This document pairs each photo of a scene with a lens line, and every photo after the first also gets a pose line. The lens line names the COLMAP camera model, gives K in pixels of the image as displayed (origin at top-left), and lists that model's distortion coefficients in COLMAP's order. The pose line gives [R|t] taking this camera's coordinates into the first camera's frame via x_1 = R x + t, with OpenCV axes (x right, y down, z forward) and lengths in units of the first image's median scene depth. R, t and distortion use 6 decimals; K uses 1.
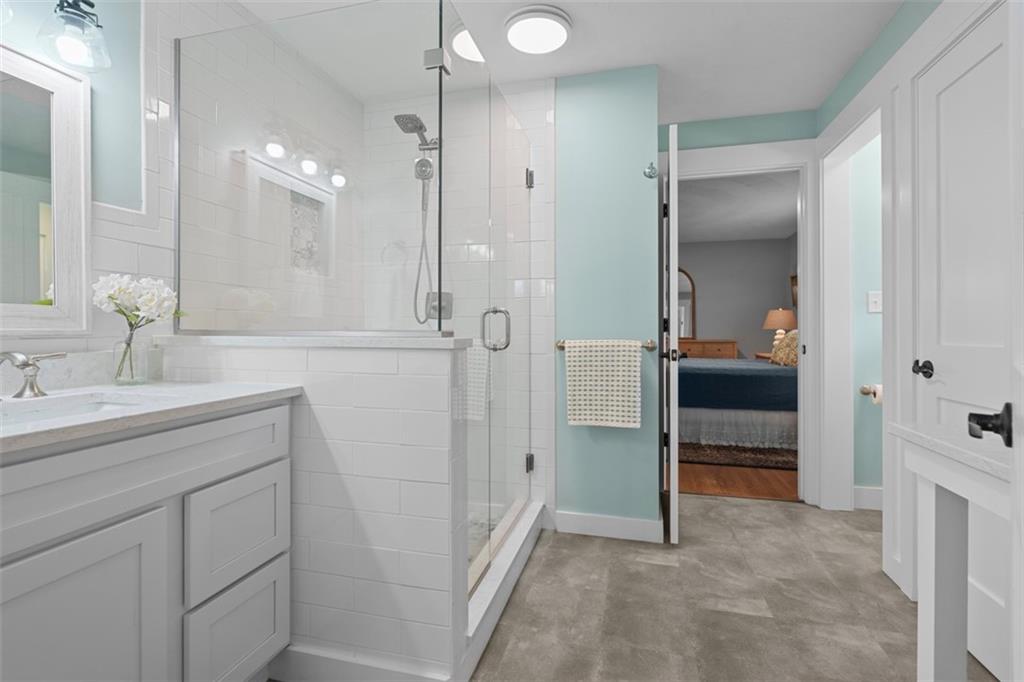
lens RADIAL K [[468.8, 0, 508.3], [0, 468.8, 333.1], [0, 0, 1]] dist [-0.008454, 0.003804]
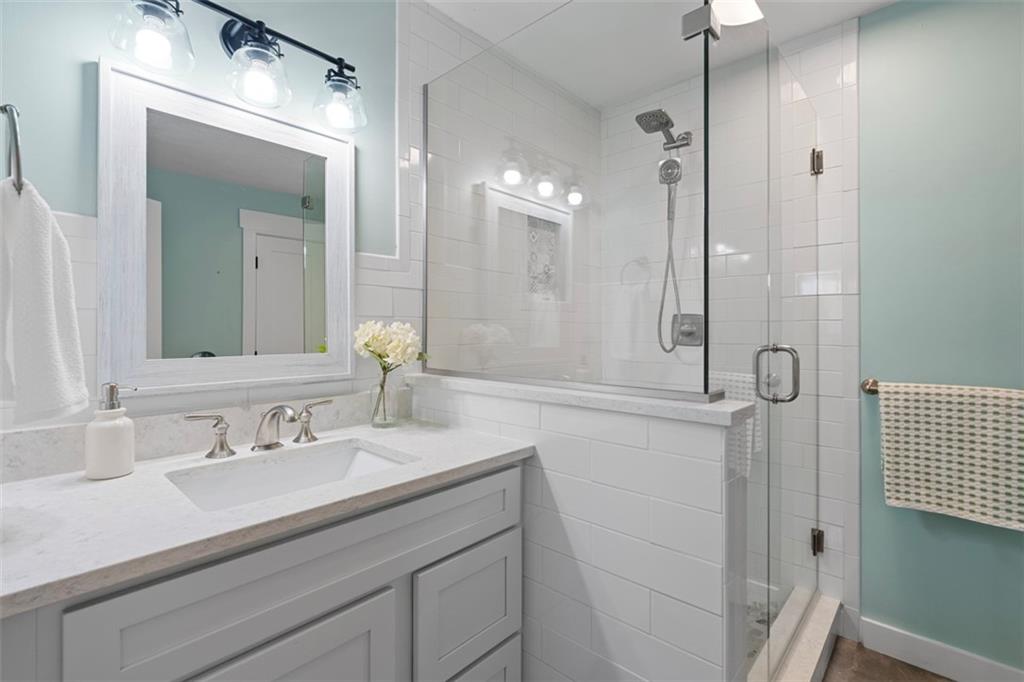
lens RADIAL K [[468.8, 0, 516.5], [0, 468.8, 334.5], [0, 0, 1]] dist [-0.008454, 0.003804]
pose [[0.889656, -0.001639, -0.456629, -0.062124], [-0.001005, 0.999984, -0.005547, -0.074906], [0.456631, 0.005394, 0.889640, 0.179085]]
